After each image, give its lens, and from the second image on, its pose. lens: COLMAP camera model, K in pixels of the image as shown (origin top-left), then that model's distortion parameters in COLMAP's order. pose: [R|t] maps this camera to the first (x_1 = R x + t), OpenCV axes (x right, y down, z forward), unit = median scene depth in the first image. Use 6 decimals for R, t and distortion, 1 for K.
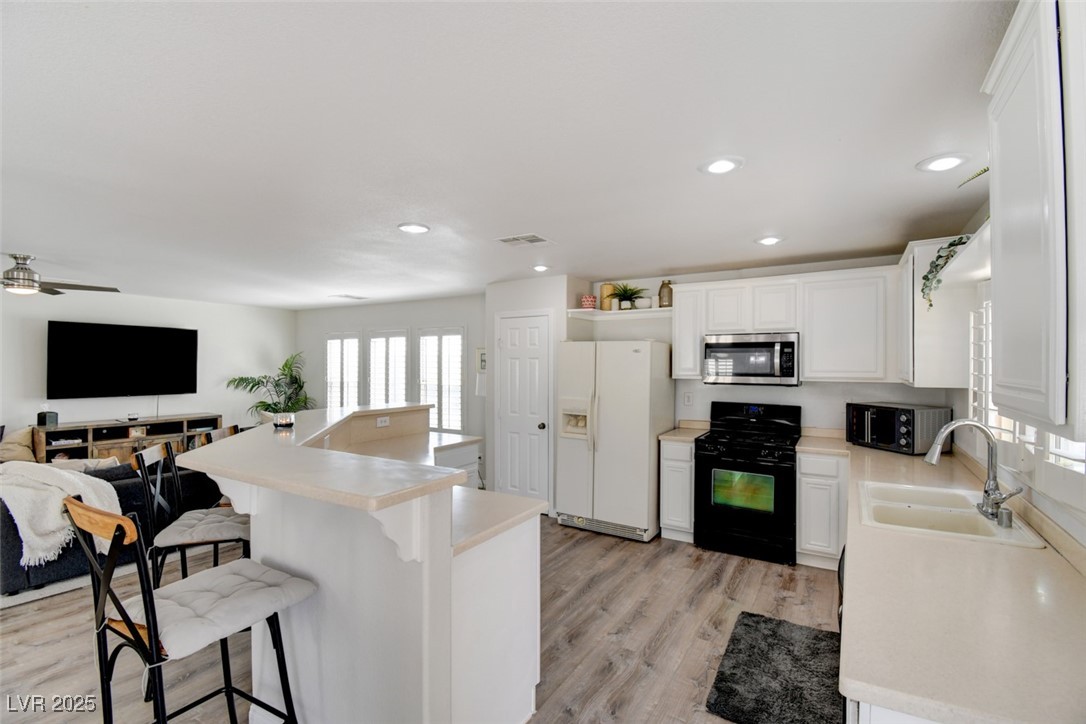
lens RADIAL K [[481.5, 0, 544.1], [0, 481.5, 367.4], [0, 0, 1]] dist [0.014768, -0.018210]
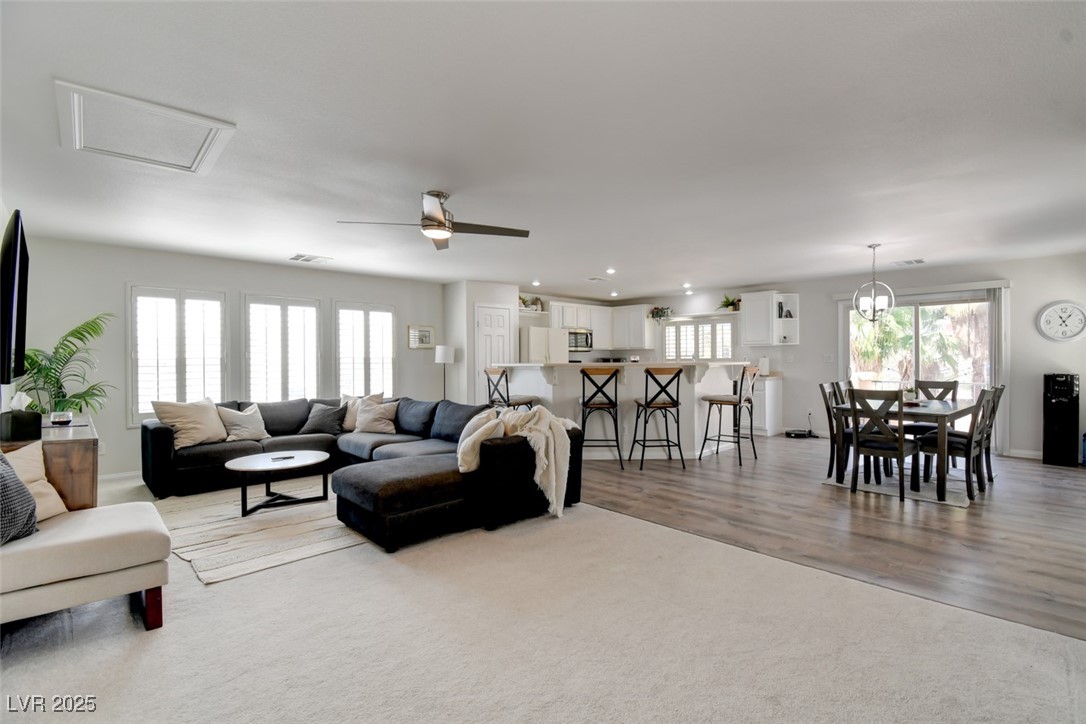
lens RADIAL K [[491.3, 0, 560.0], [0, 491.3, 359.9], [0, 0, 1]] dist [0.020955, -0.030693]
pose [[0.235856, -0.005117, 0.971774, -2.110499], [0.015114, 0.999884, 0.001596, 0.082765], [-0.971670, 0.014311, 0.235906, 0.629123]]
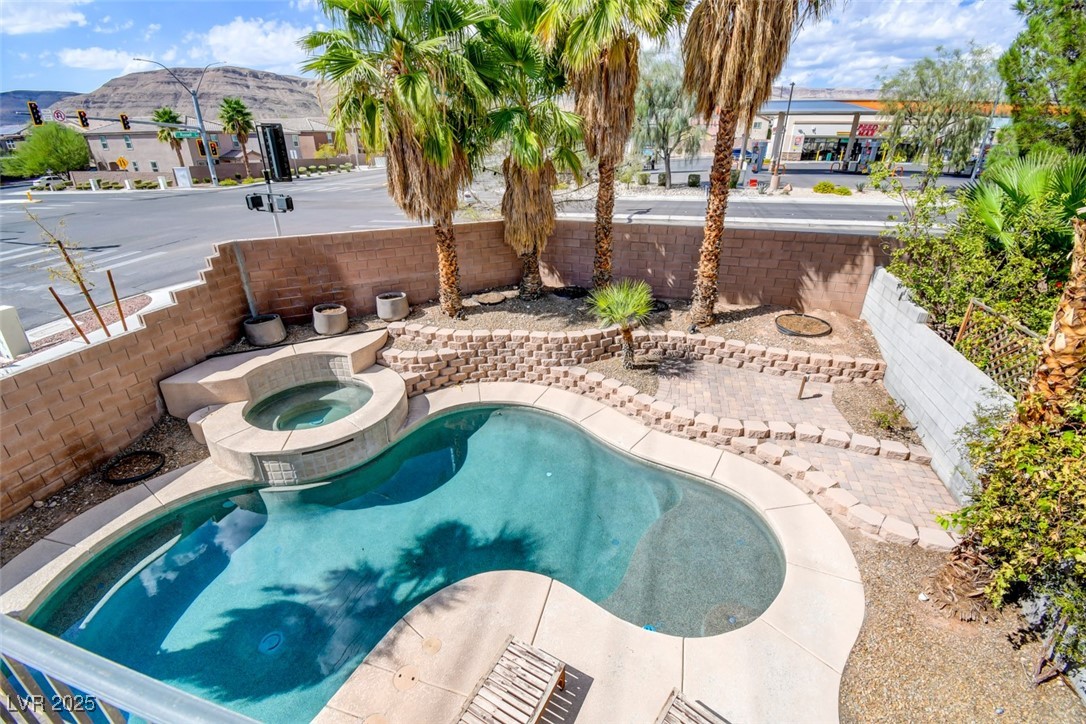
lens RADIAL K [[474.7, 0, 548.6], [0, 474.7, 359.9], [0, 0, 1]] dist [0.019617, -0.024912]
pose [[-0.278470, -0.401452, 0.872520, 0.569313], [0.004184, 0.907938, 0.419083, 0.046178], [-0.960436, 0.120353, -0.251153, -0.958055]]
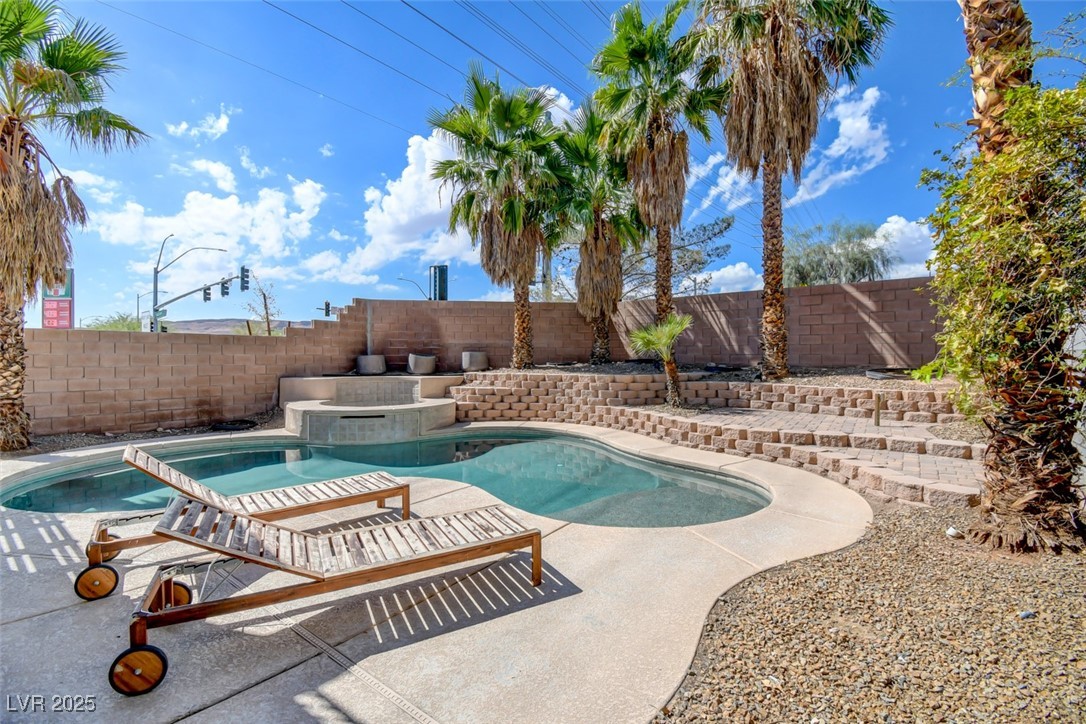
lens RADIAL K [[474.7, 0, 548.6], [0, 474.7, 359.9], [0, 0, 1]] dist [0.019617, -0.024912]
pose [[0.085867, -0.008866, 0.996267, 0.243909], [0.013229, 0.999882, 0.007758, 0.935905], [-0.996219, 0.012514, 0.085974, -1.611976]]
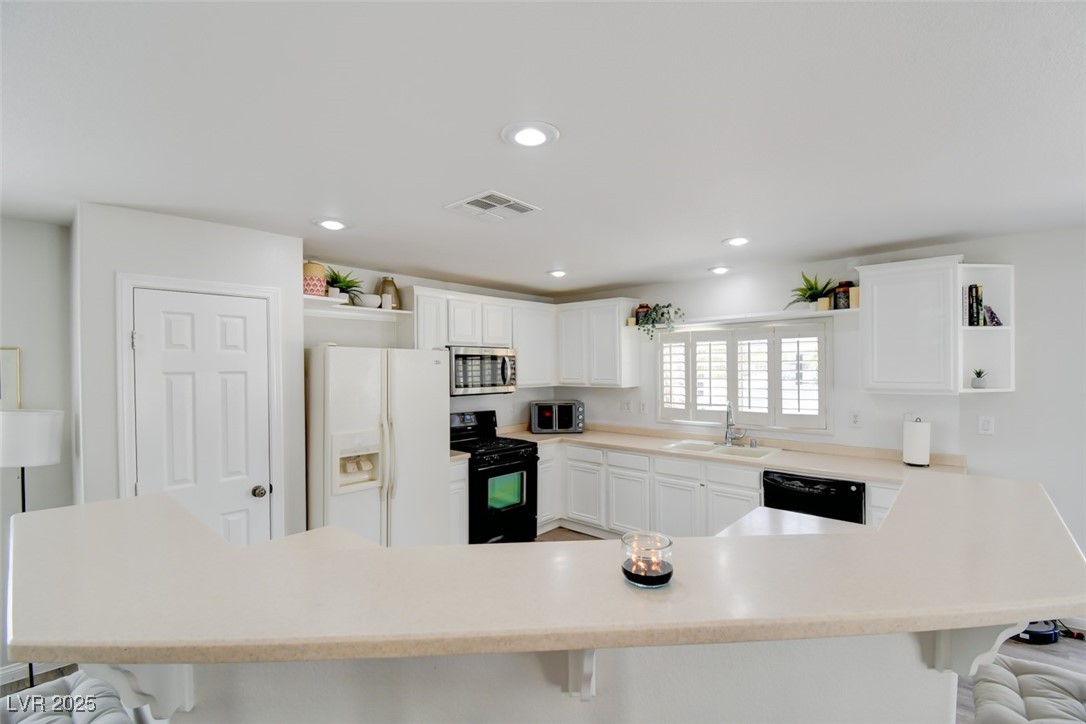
lens RADIAL K [[481.5, 0, 544.1], [0, 481.5, 367.4], [0, 0, 1]] dist [0.014768, -0.018210]
pose [[0.174044, -0.003876, 0.984730, -0.704704], [0.018033, 0.999837, 0.000748, -0.026145], [-0.984573, 0.017628, 0.174085, 0.791066]]
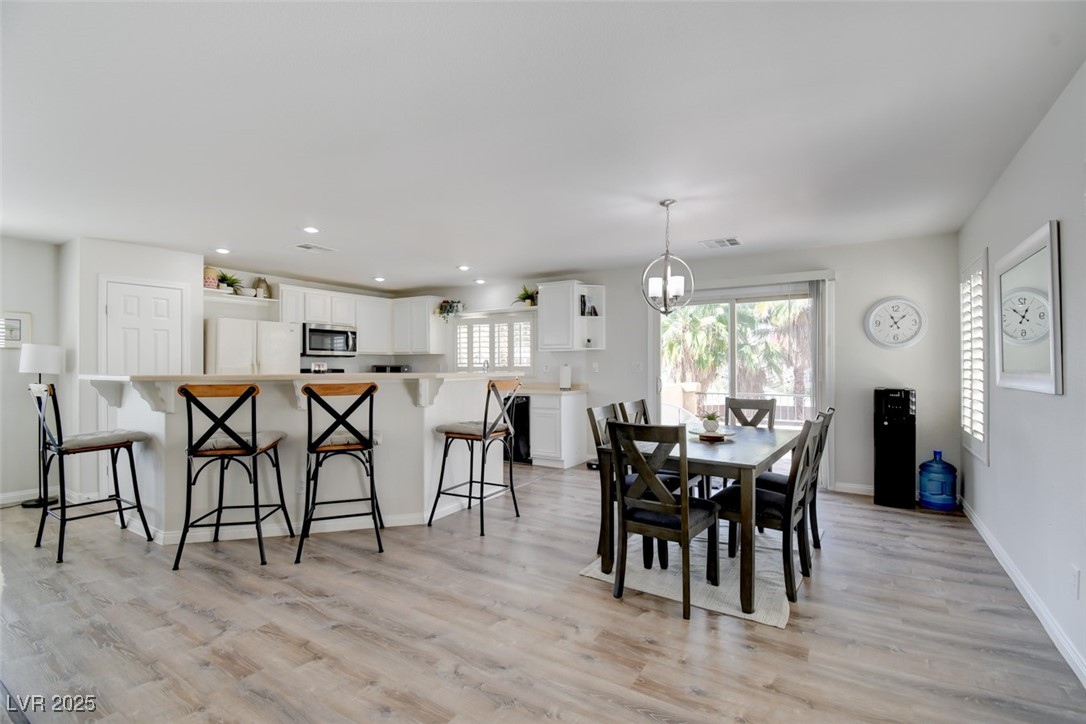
lens RADIAL K [[491.3, 0, 560.0], [0, 491.3, 359.9], [0, 0, 1]] dist [0.020955, -0.030693]
pose [[-0.015879, 0.010242, 0.999821, -1.452164], [0.011003, 0.999889, -0.010068, 0.085368], [-0.999813, 0.010841, -0.015990, 0.297654]]
